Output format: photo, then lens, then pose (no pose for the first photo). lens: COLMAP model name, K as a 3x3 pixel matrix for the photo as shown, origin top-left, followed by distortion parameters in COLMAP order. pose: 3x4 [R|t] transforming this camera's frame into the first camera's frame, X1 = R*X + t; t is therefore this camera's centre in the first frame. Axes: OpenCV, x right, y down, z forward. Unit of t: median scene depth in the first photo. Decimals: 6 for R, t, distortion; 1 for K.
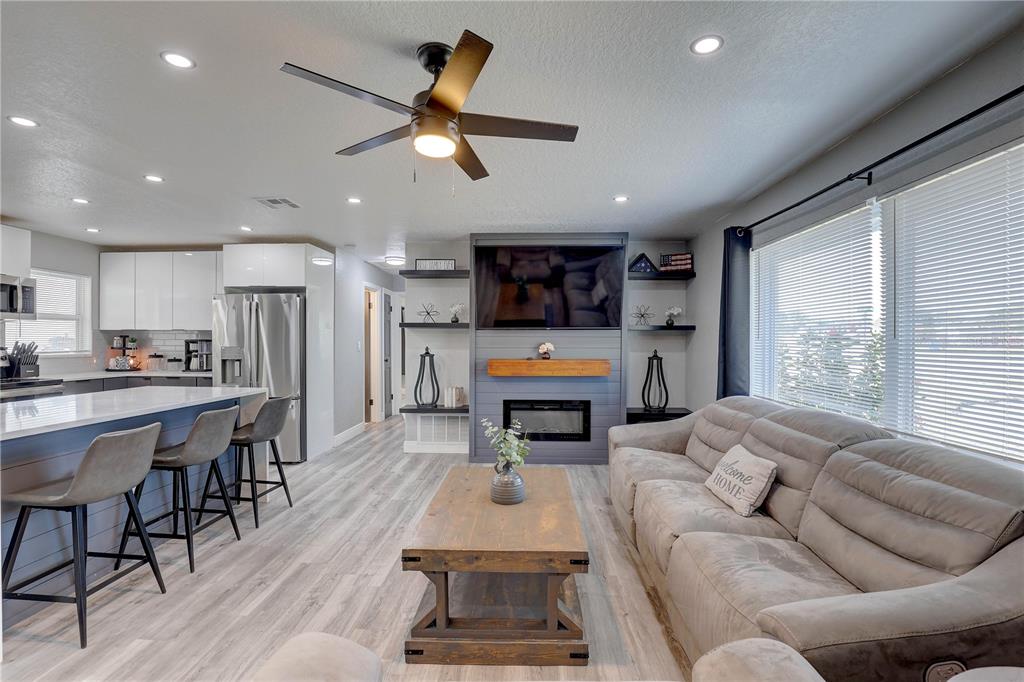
lens RADIAL K [[468.1, 0, 517.8], [0, 468.1, 344.6], [0, 0, 1]] dist [-0.035972, 0.007245]
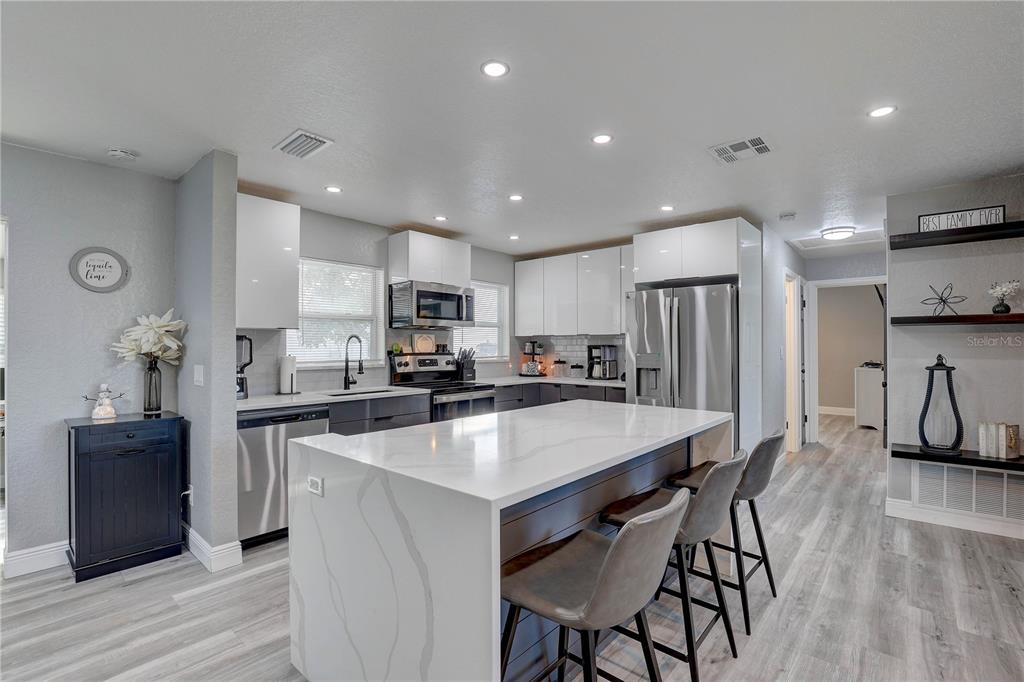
lens RADIAL K [[468.1, 0, 517.8], [0, 468.1, 344.6], [0, 0, 1]] dist [-0.035972, 0.007245]
pose [[0.780211, -0.006153, -0.625486, -0.268203], [-0.000049, 0.999951, -0.009899, -0.002519], [0.625517, 0.007754, 0.780172, 0.188442]]
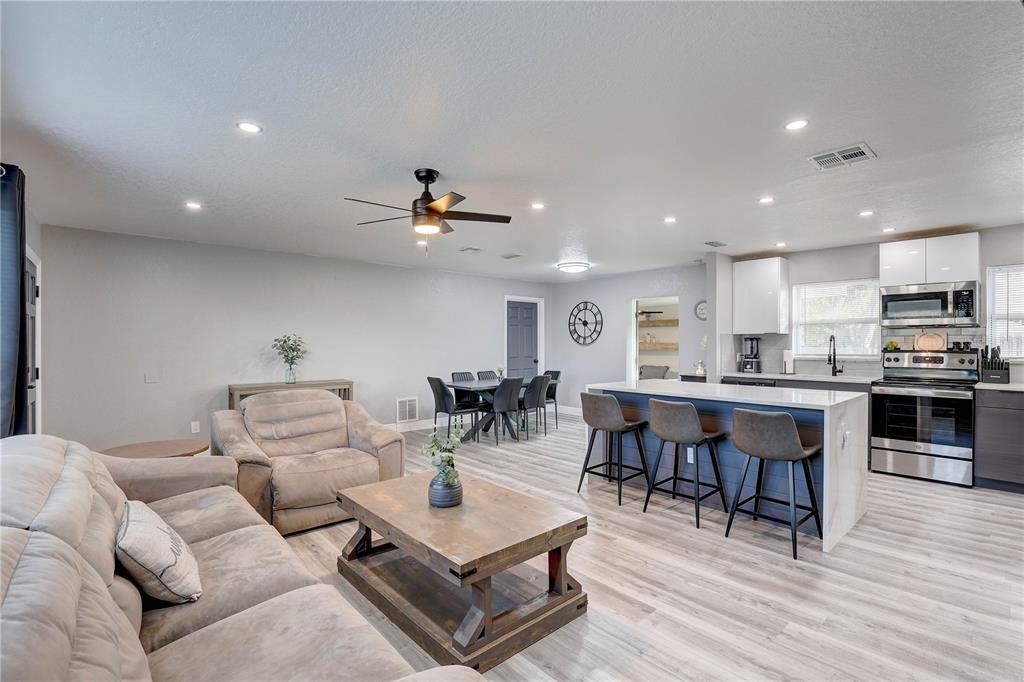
lens RADIAL K [[468.1, 0, 517.8], [0, 468.1, 344.6], [0, 0, 1]] dist [-0.035972, 0.007245]
pose [[-0.725118, -0.000806, -0.688625, 0.276644], [-0.005870, 0.999970, 0.005010, -0.006810], [0.688600, 0.007675, -0.725101, 0.910425]]
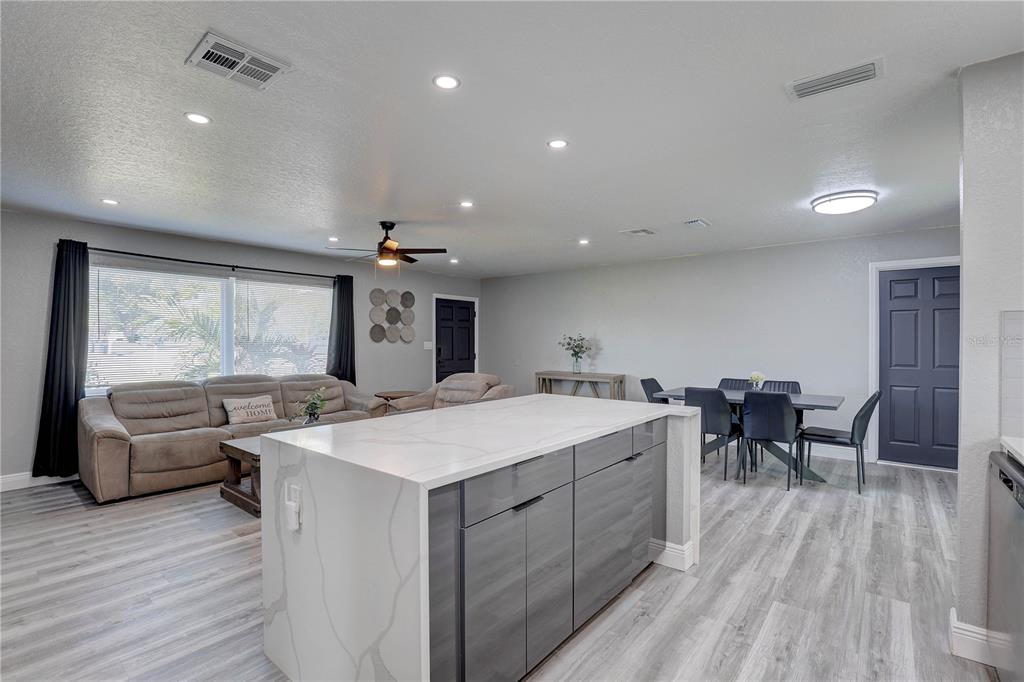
lens RADIAL K [[468.1, 0, 517.8], [0, 468.1, 344.6], [0, 0, 1]] dist [-0.035972, 0.007245]
pose [[-0.793723, -0.006782, 0.608242, -0.817212], [0.002097, 0.999901, 0.013885, -0.010424], [-0.608276, 0.012296, -0.793630, 0.936516]]
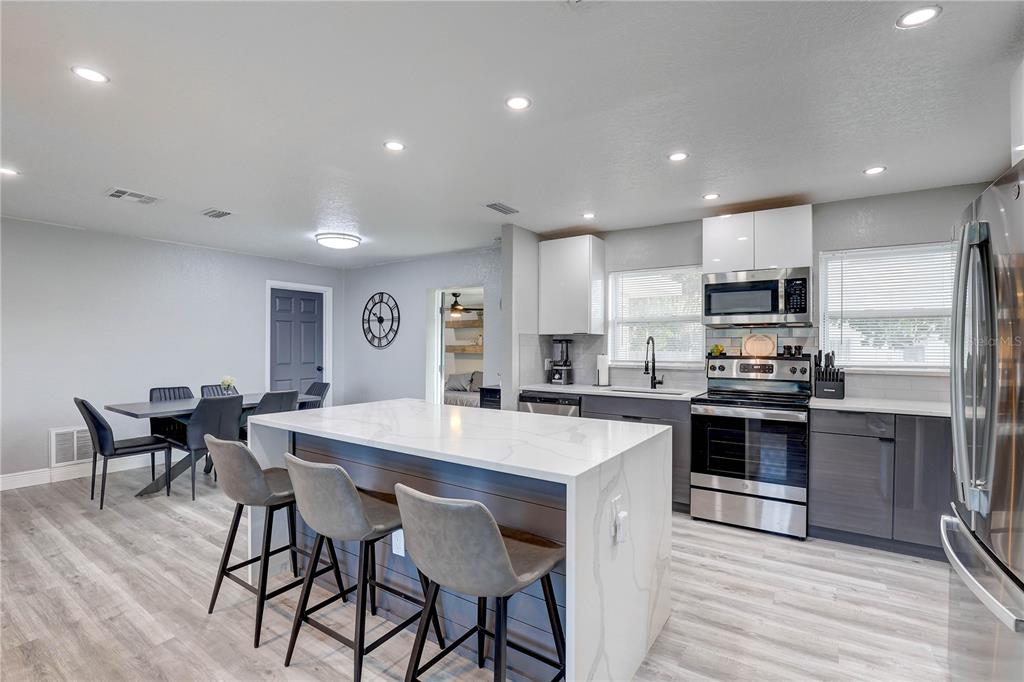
lens RADIAL K [[468.1, 0, 517.8], [0, 468.1, 344.6], [0, 0, 1]] dist [-0.035972, 0.007245]
pose [[-0.531456, -0.007434, -0.847053, -0.148261], [-0.010435, 0.999943, -0.002229, -0.008471], [0.847022, 0.007654, -0.531503, 0.881529]]
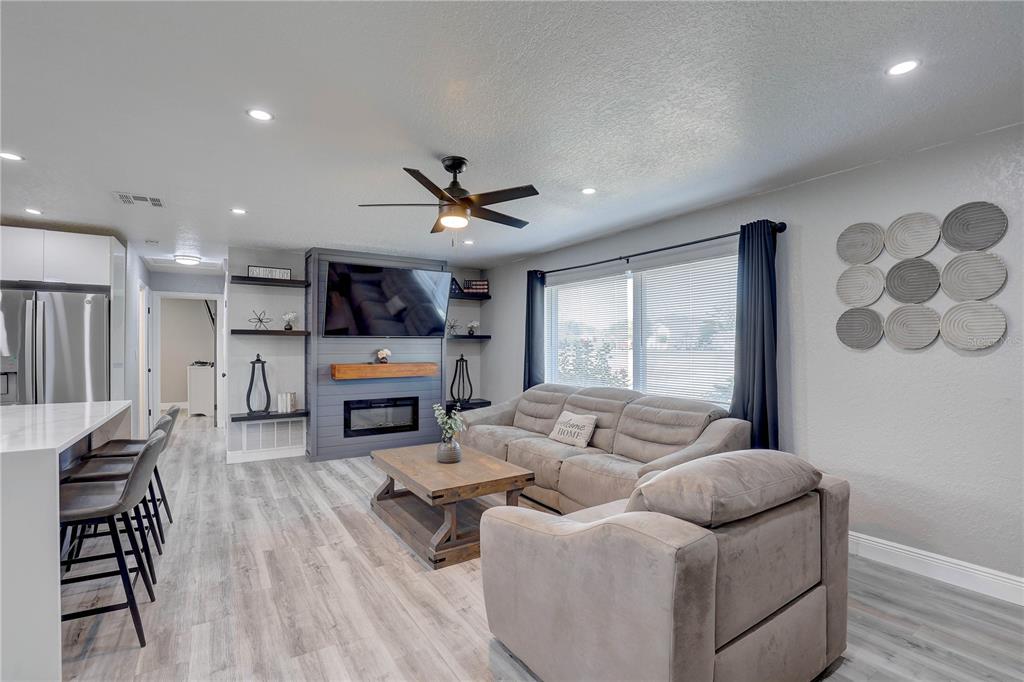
lens RADIAL K [[468.1, 0, 517.8], [0, 468.1, 344.6], [0, 0, 1]] dist [-0.035972, 0.007245]
pose [[0.816762, -0.000454, 0.576974, -0.331751], [0.006521, 0.999943, -0.008445, -0.003105], [-0.576938, 0.010660, 0.816719, -0.137067]]
